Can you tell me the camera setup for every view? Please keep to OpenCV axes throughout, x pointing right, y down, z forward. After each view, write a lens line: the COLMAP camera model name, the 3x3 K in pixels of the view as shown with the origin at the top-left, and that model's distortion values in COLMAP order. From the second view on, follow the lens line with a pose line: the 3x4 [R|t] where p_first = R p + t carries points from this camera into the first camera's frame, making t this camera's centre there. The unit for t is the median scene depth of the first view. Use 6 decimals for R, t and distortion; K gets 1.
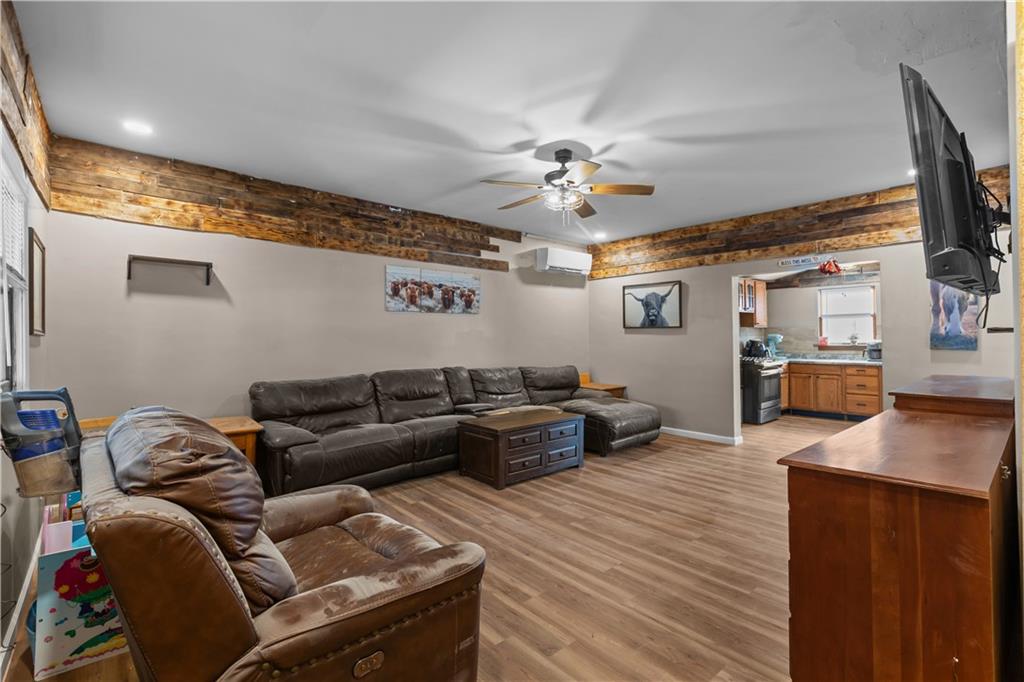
lens RADIAL K [[464.2, 0, 516.7], [0, 464.2, 337.5], [0, 0, 1]] dist [0.001480, -0.000347]
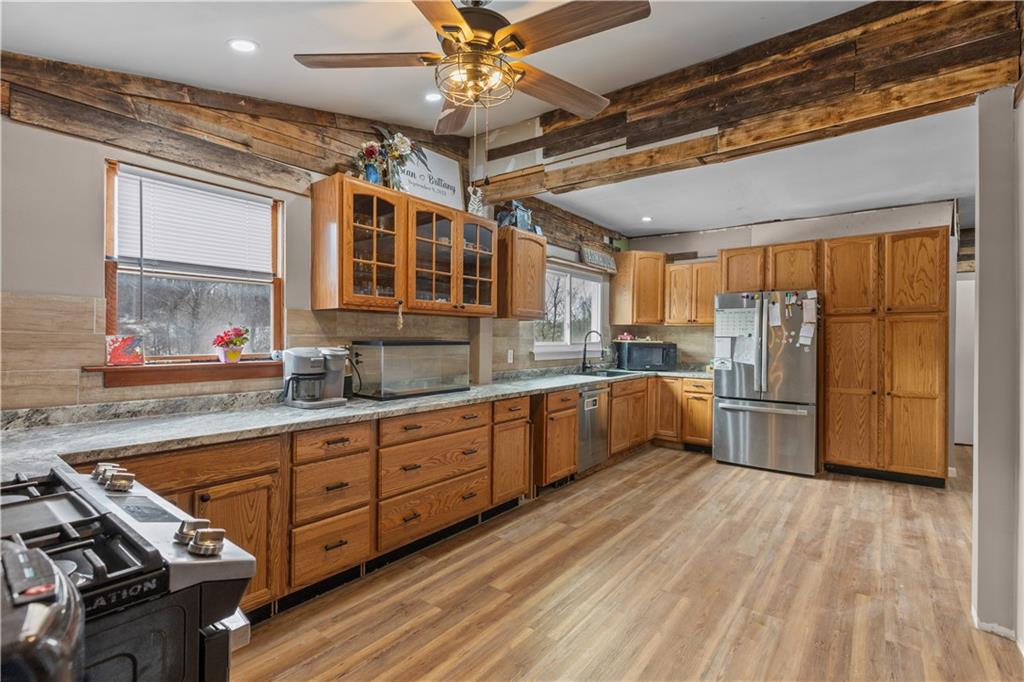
lens RADIAL K [[464.2, 0, 516.7], [0, 464.2, 337.5], [0, 0, 1]] dist [0.001480, -0.000347]
pose [[-0.198152, 0.012513, 0.980091, 0.505088], [-0.006450, 0.999880, -0.014069, 0.002069], [-0.980150, -0.009110, -0.198047, 1.202015]]
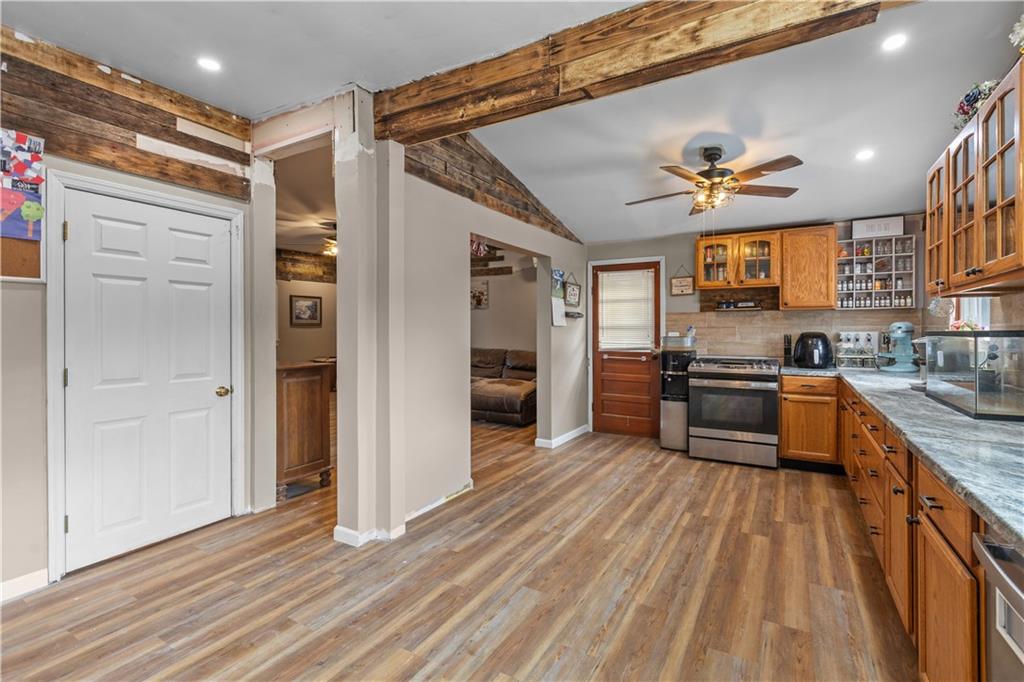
lens RADIAL K [[464.2, 0, 516.7], [0, 464.2, 337.5], [0, 0, 1]] dist [0.001480, -0.000347]
pose [[0.321032, 0.027925, -0.946656, 1.362518], [-0.002130, 0.999584, 0.028764, -0.006013], [0.947066, -0.007218, 0.320958, 0.694588]]
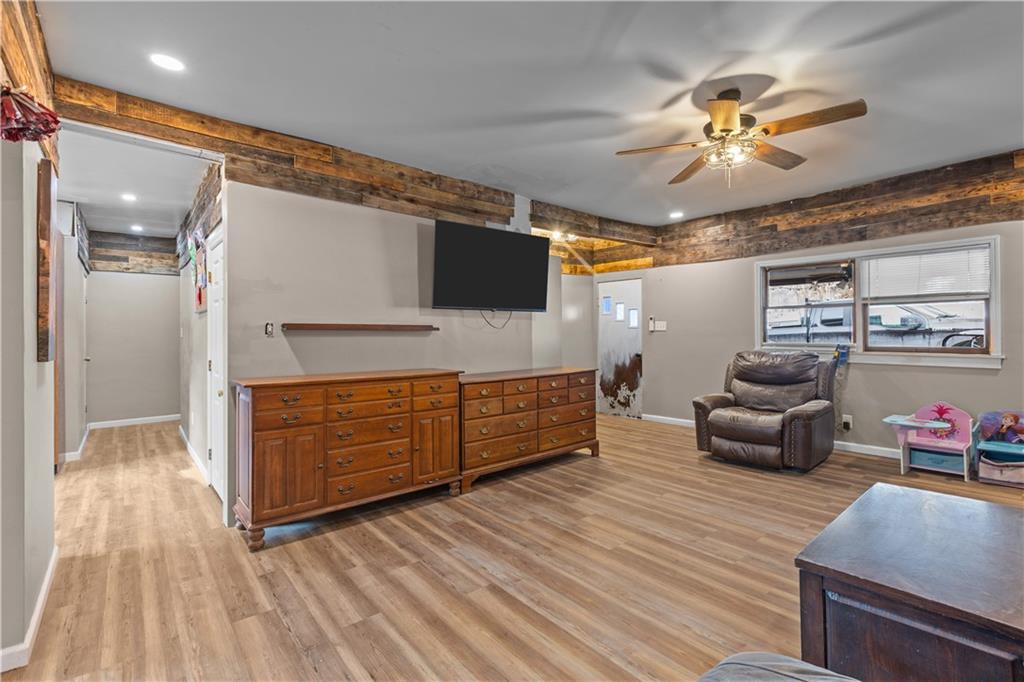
lens RADIAL K [[469.7, 0, 523.9], [0, 469.7, 332.1], [0, 0, 1]] dist [-0.000161, -0.000359]
pose [[-0.999847, 0.017491, 0.001001, 0.296578], [0.017491, 0.999847, 0.000034, 0.002375], [-0.001001, 0.000052, -0.999999, 1.173380]]
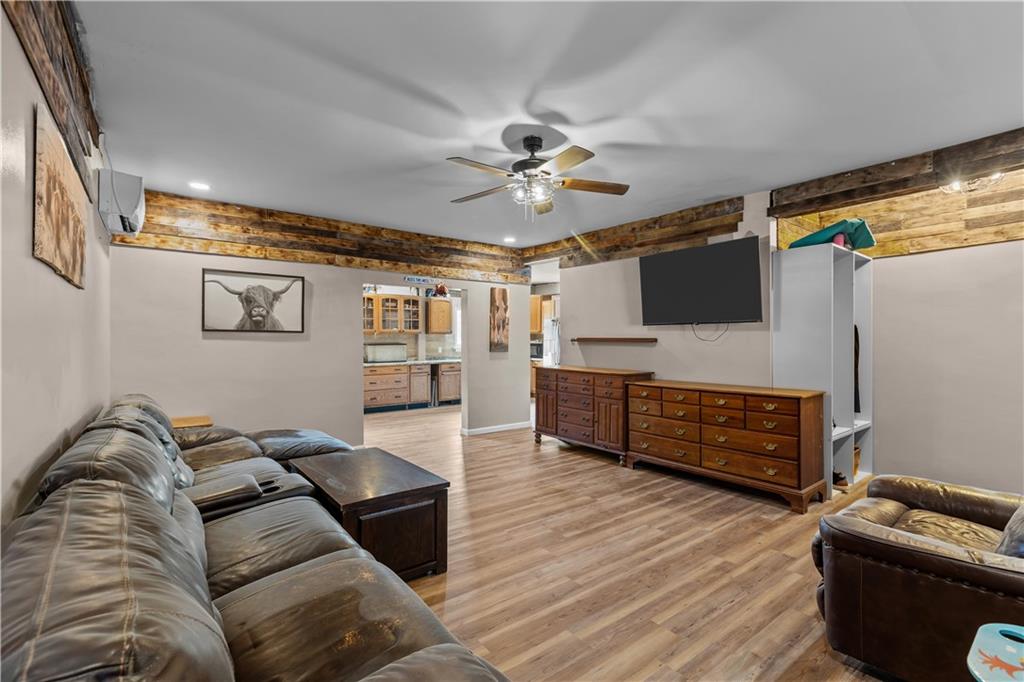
lens RADIAL K [[464.2, 0, 516.7], [0, 464.2, 337.5], [0, 0, 1]] dist [0.001480, -0.000347]
pose [[0.066980, 0.014353, 0.997651, -0.522251], [0.002414, 0.999891, -0.014547, 0.000770], [-0.997751, 0.003383, 0.066938, 0.631640]]
